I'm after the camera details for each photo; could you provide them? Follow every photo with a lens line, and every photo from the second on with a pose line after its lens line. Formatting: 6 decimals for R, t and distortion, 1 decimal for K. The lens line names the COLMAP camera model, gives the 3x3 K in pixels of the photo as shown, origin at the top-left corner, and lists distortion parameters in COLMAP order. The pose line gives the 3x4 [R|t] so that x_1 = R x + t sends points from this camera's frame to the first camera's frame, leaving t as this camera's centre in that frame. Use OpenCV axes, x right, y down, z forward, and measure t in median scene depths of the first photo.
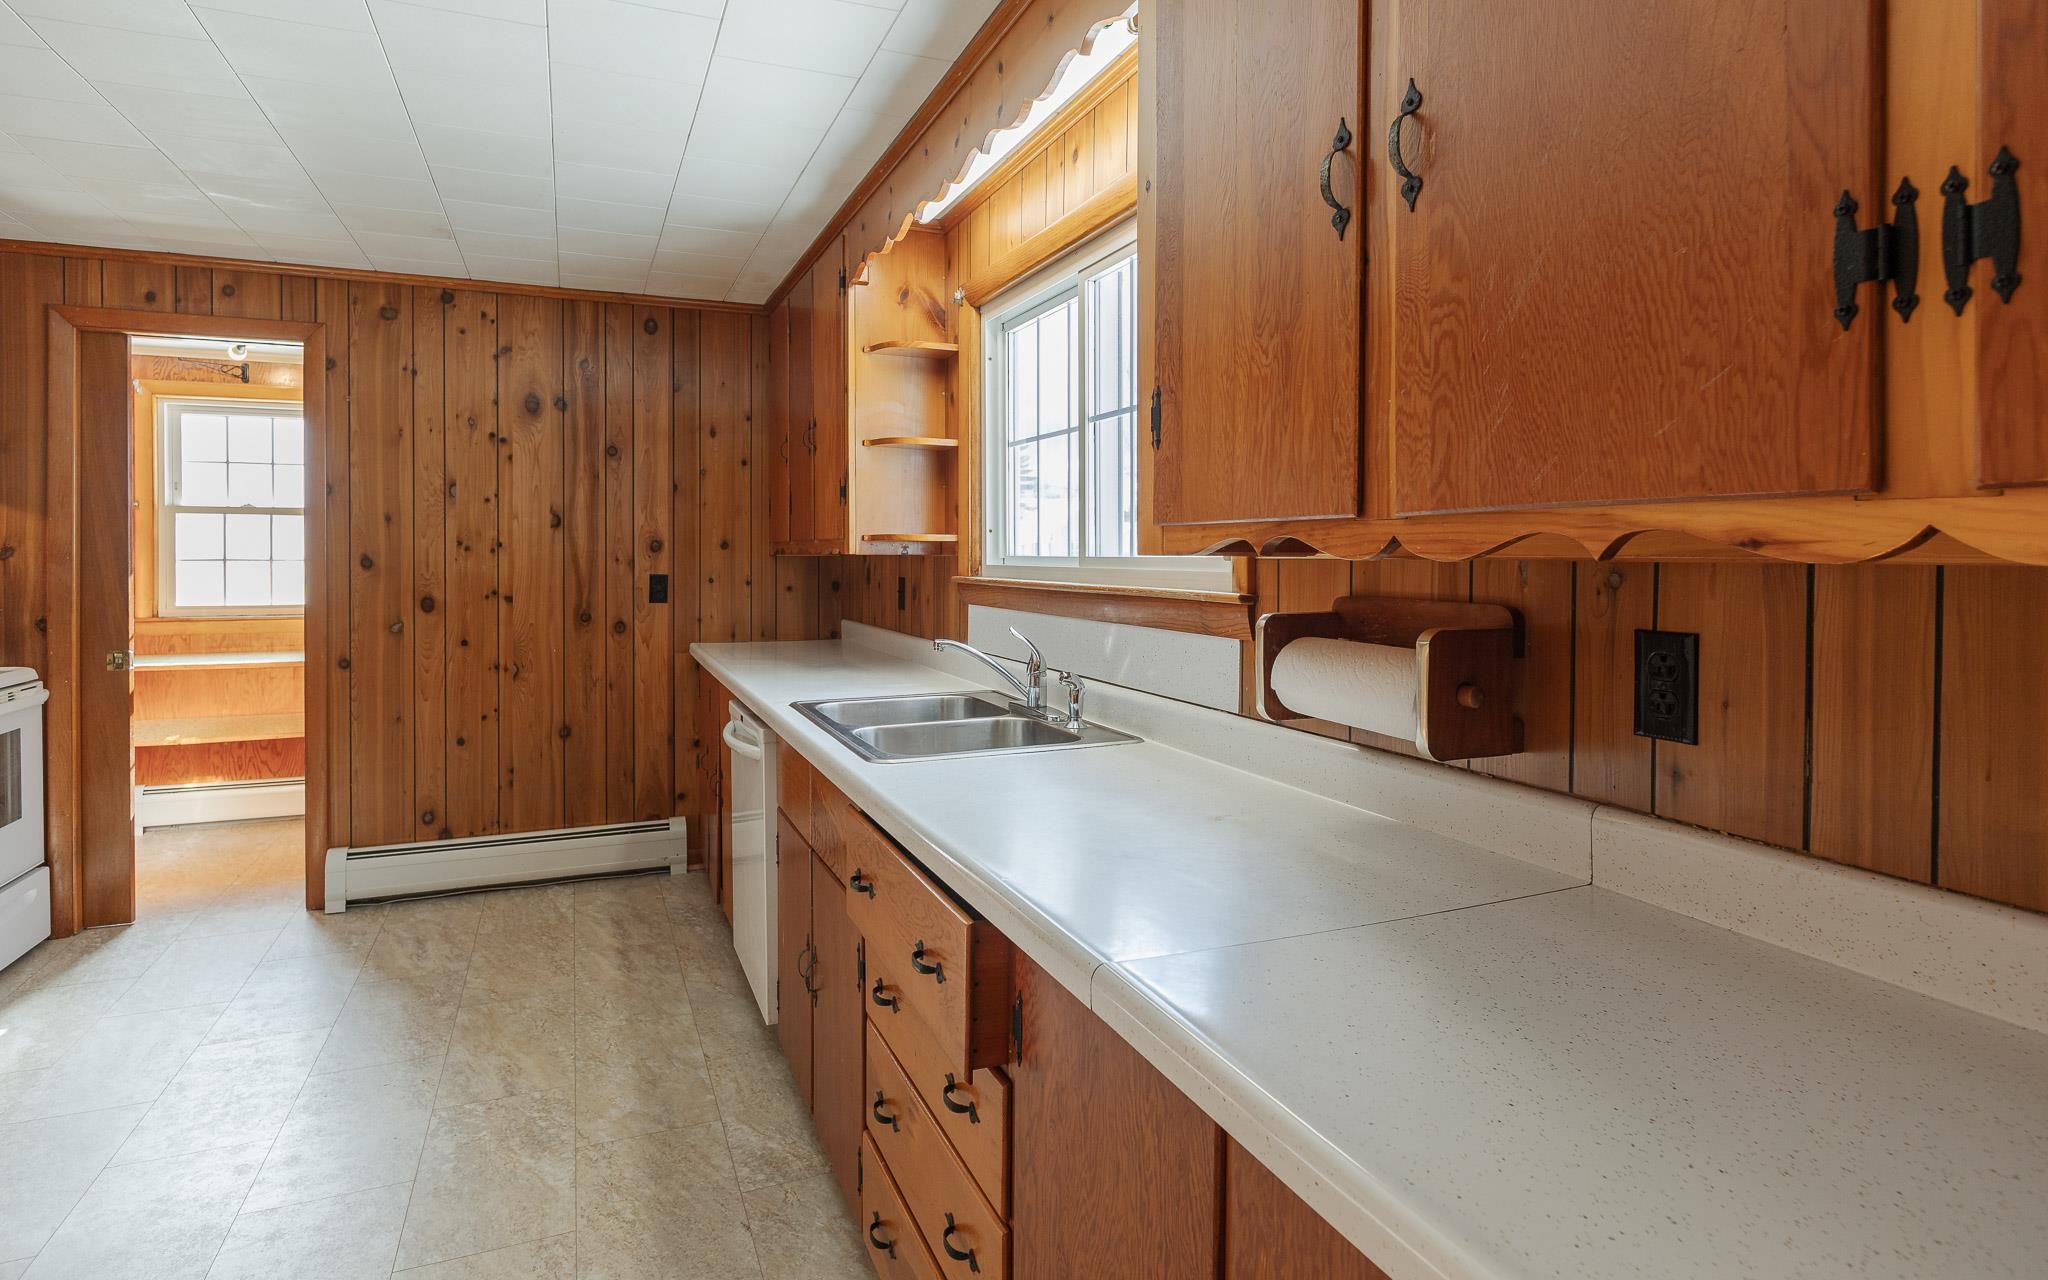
lens RADIAL K [[1104.2, 0, 1031.3], [0, 1104.2, 576.2], [0, 0, 1]] dist [0.002880, -0.000197]
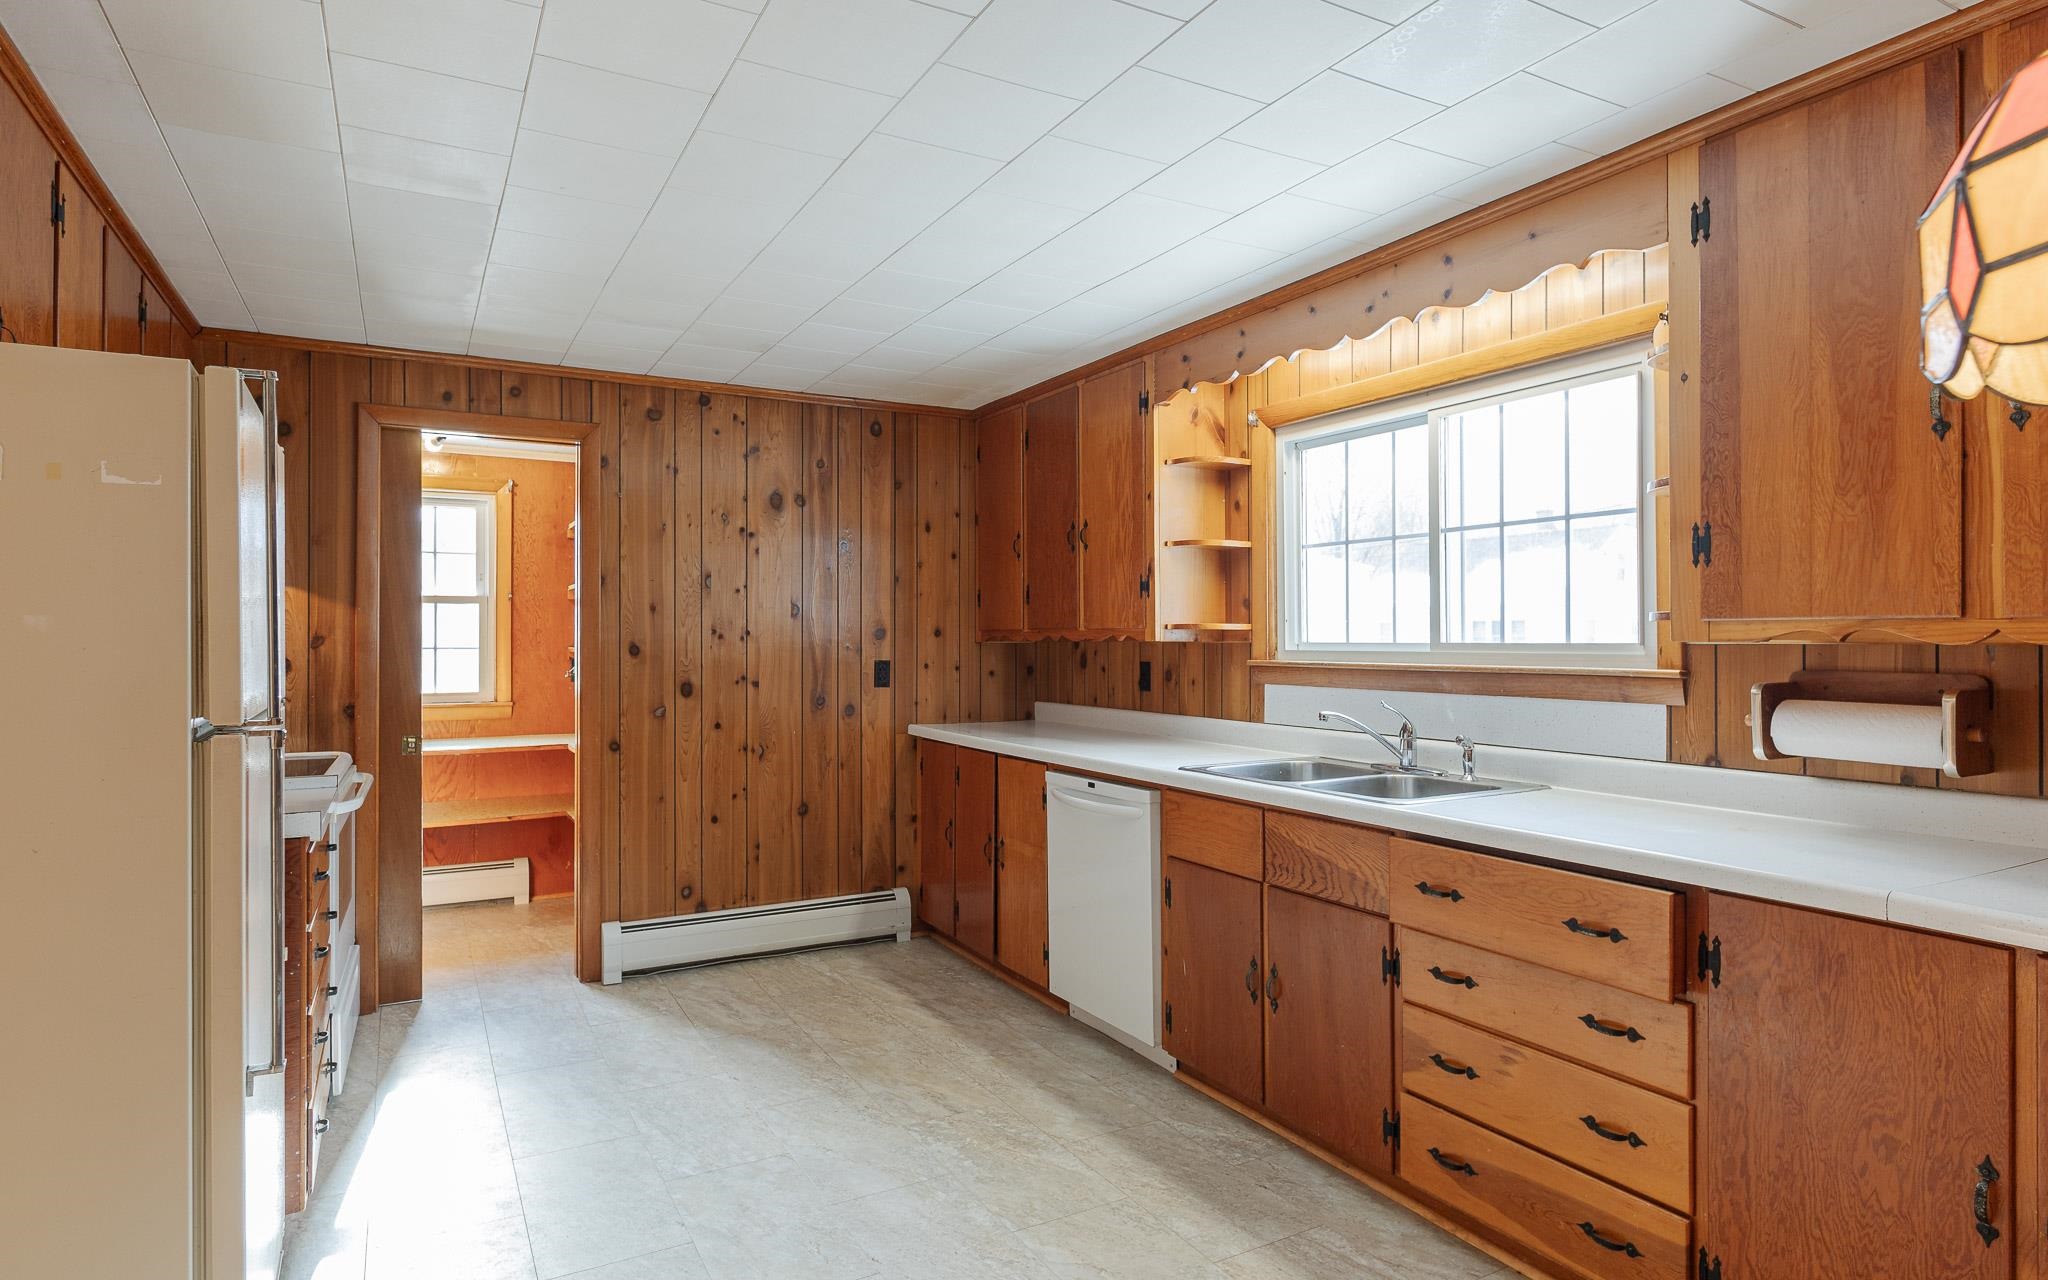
lens RADIAL K [[1144.6, 0, 1056.2], [0, 1144.6, 642.3], [0, 0, 1]] dist [-0.002807, -0.000923]
pose [[0.993152, -0.002236, 0.116807, -0.336627], [0.004351, 0.999831, -0.017855, 0.001568], [-0.116748, 0.018241, 0.992994, -0.133491]]
